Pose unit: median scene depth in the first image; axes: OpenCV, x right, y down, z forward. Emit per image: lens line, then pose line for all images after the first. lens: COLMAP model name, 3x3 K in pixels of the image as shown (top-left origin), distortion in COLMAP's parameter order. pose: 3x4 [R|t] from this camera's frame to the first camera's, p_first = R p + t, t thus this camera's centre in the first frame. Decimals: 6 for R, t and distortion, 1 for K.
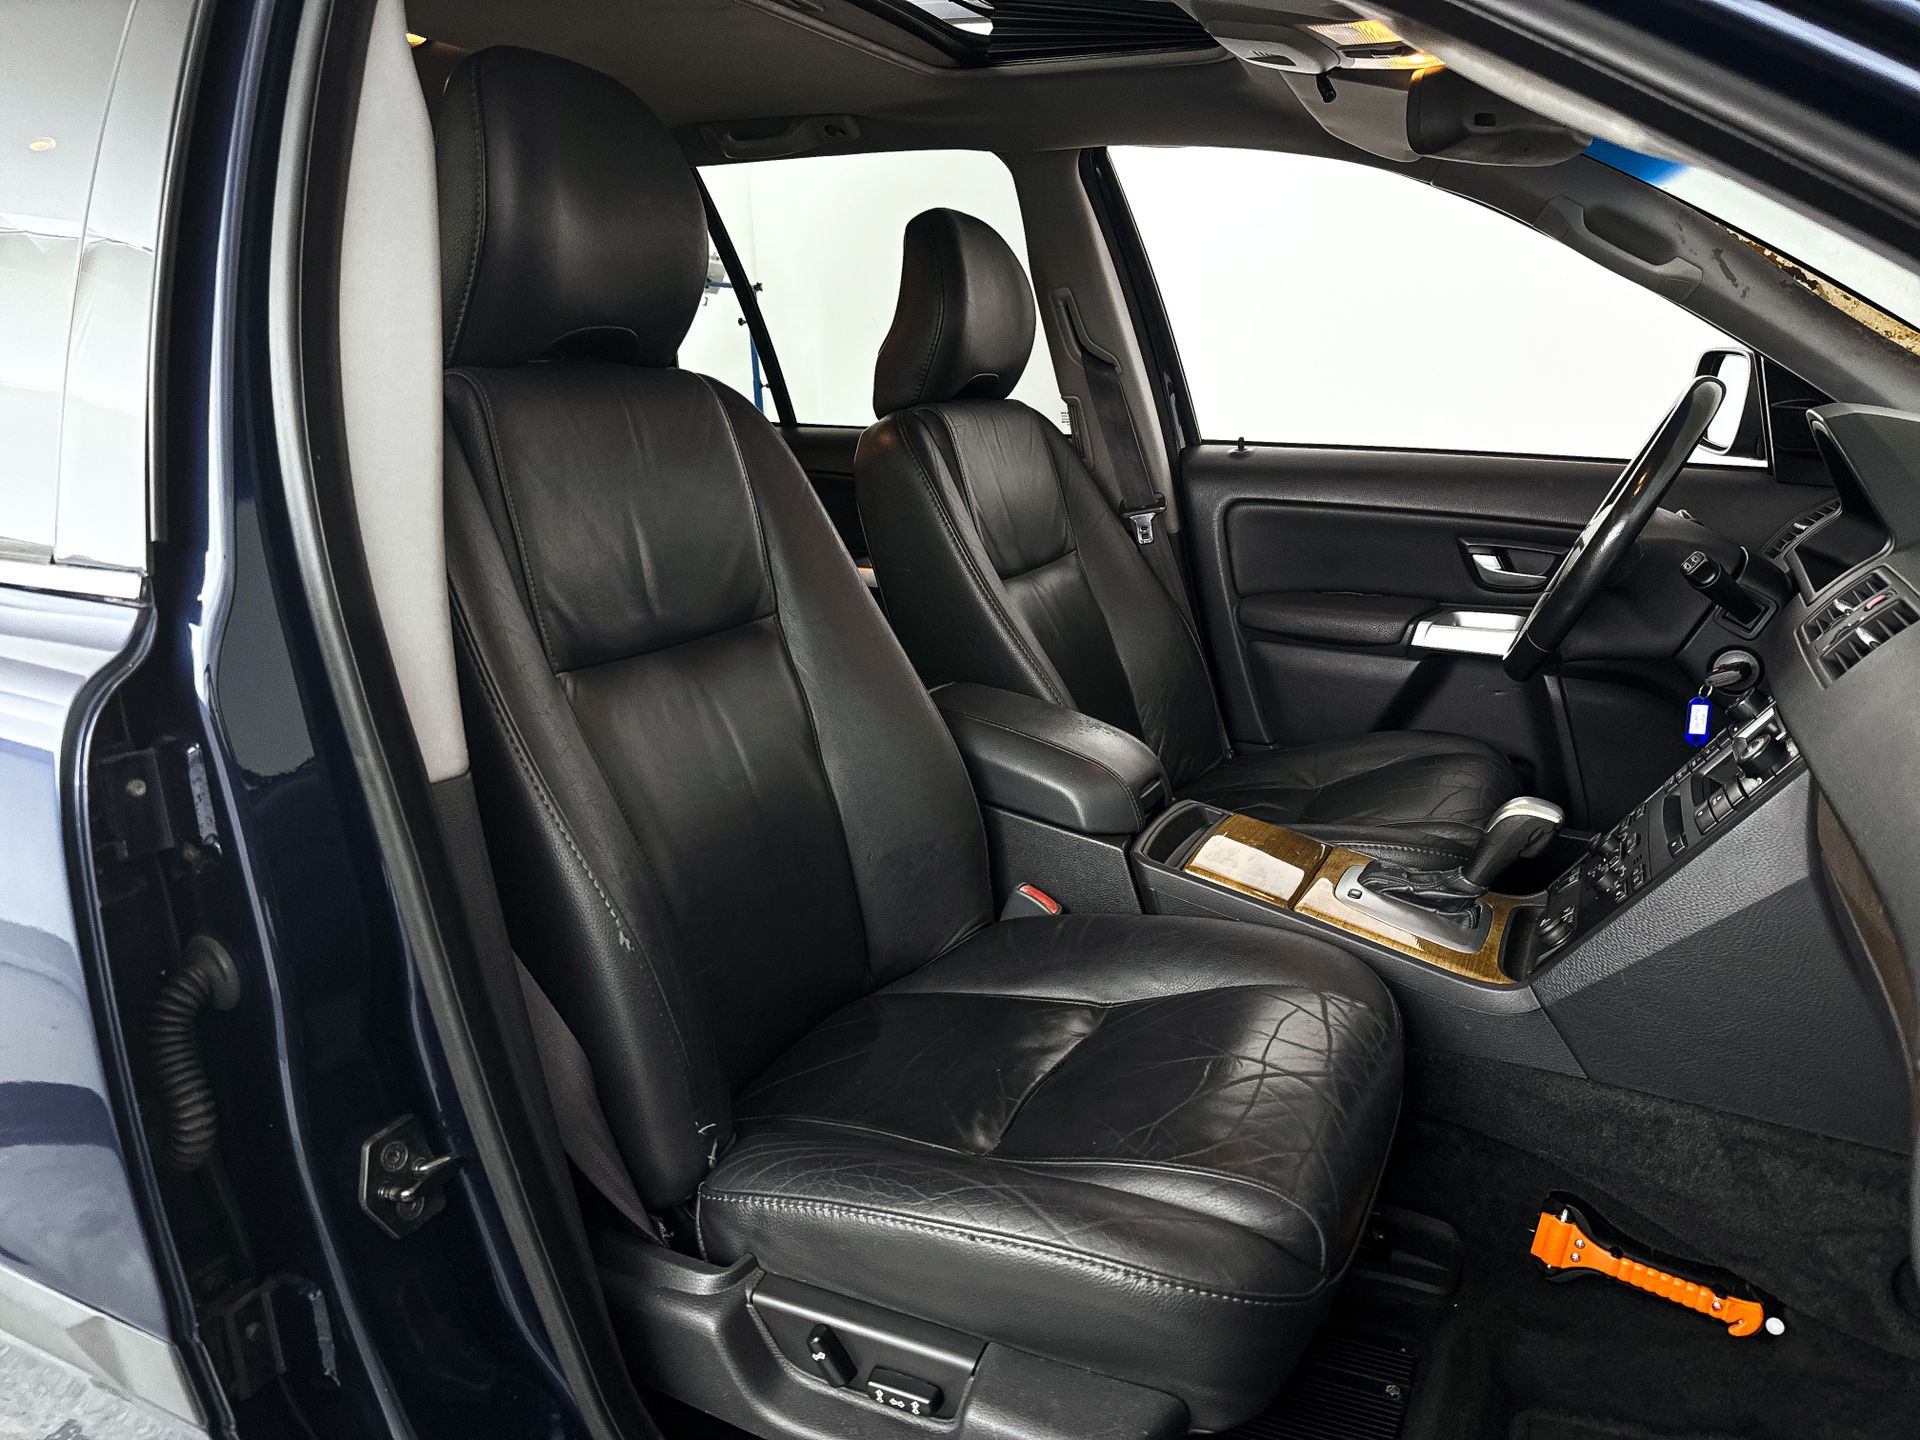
lens RADIAL K [[1373.3, 0, 897.9], [0, 1373.3, 718.0], [0, 0, 1]] dist [0.026082, -0.062127]
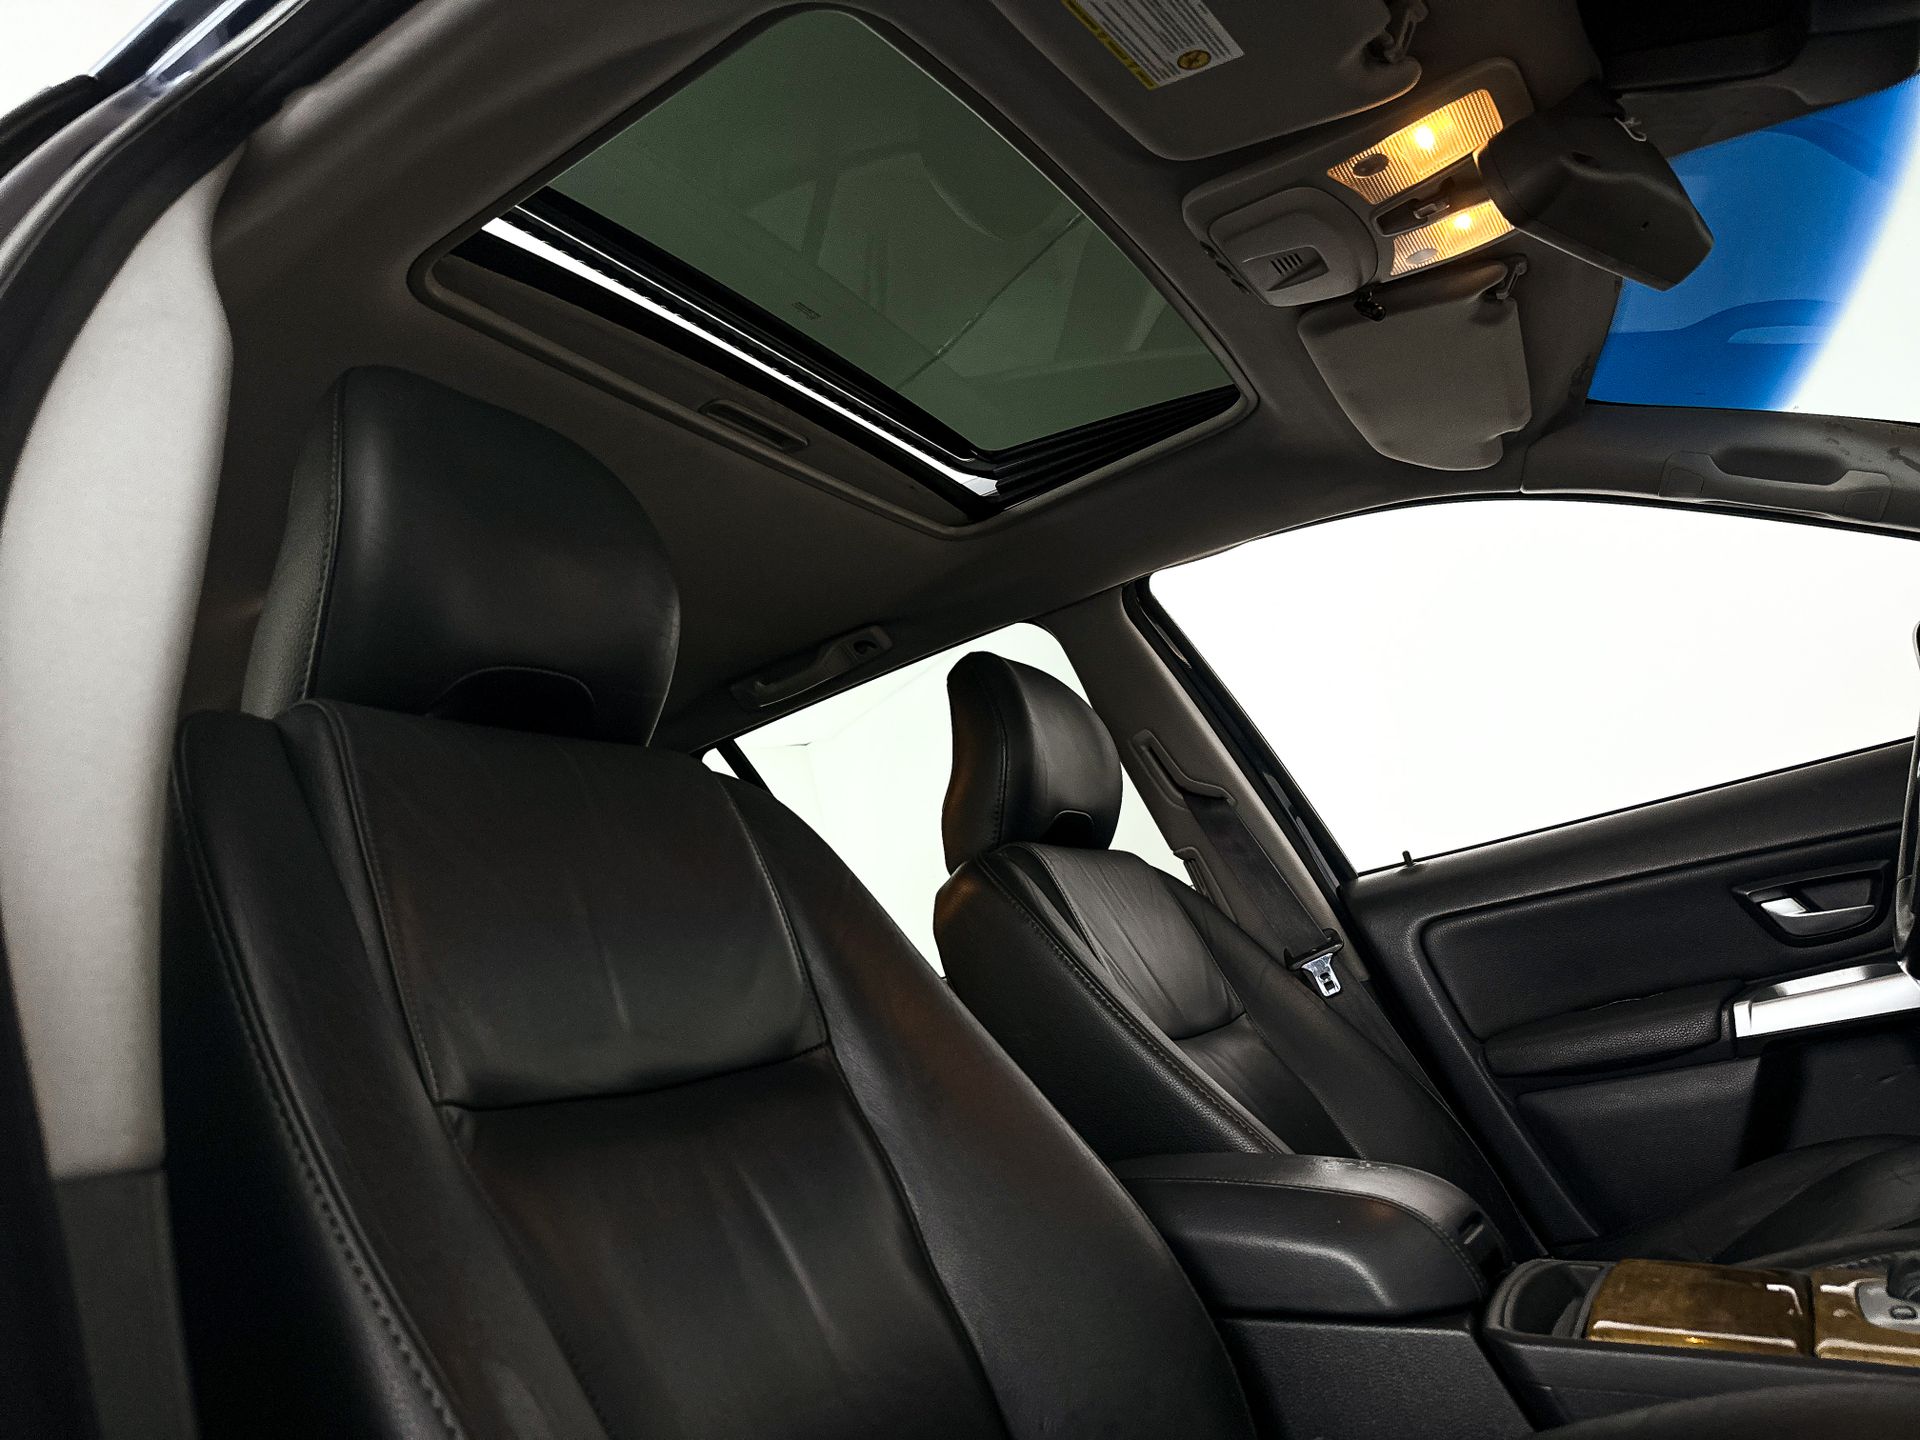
lens RADIAL K [[1373.3, 0, 920.0], [0, 1373.3, 699.4], [0, 0, 1]] dist [0.026082, -0.062127]
pose [[0.978085, -0.207771, -0.013465, -0.000889], [0.172408, 0.844478, -0.507083, 0.090042], [0.116728, 0.493648, 0.861792, 0.242130]]
